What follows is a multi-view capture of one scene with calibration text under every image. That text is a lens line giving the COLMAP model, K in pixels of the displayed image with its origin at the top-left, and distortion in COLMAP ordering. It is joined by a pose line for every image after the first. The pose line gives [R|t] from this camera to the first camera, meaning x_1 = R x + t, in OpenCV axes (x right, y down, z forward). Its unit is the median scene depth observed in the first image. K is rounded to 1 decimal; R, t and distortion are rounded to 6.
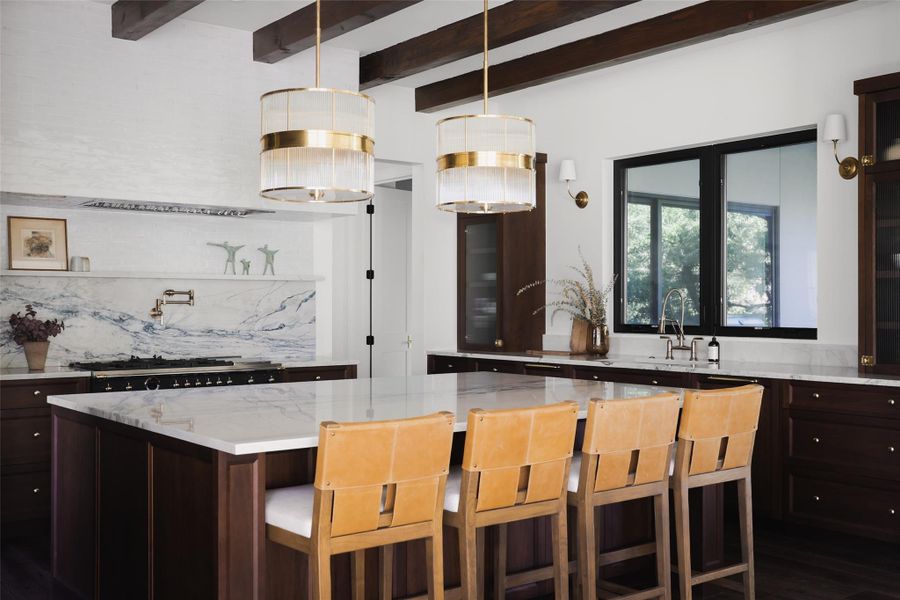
lens RADIAL K [[982.6, 0, 450.0], [0, 982.6, 300.0], [0, 0, 1]] dist [-0.109193, -0.001931]
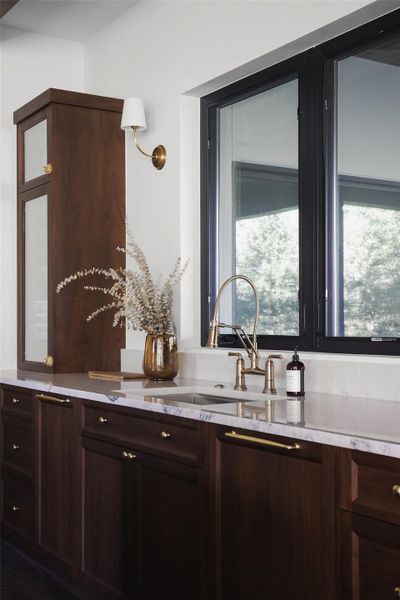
lens RADIAL K [[815.6, 0, 200.0], [0, 815.6, 300.0], [0, 0, 1]] dist [-0.026166, -0.023772]
pose [[0.994500, -0.010966, -0.104161, 0.257483], [0.008784, 0.999733, -0.021380, 0.014819], [0.104367, 0.020347, 0.994331, 0.485686]]
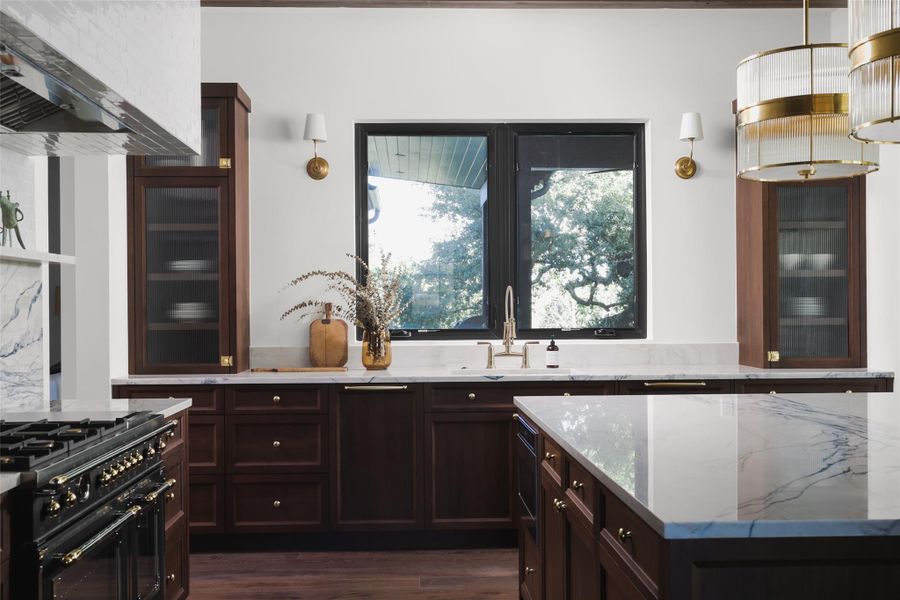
lens RADIAL K [[1019.9, 0, 450.0], [0, 1019.9, 300.0], [0, 0, 1]] dist [-0.100113, -0.004796]
pose [[0.587327, -0.005681, 0.809330, -0.519964], [0.002955, 0.999984, 0.004874, -0.003617], [-0.809345, -0.000471, 0.587334, 0.514622]]
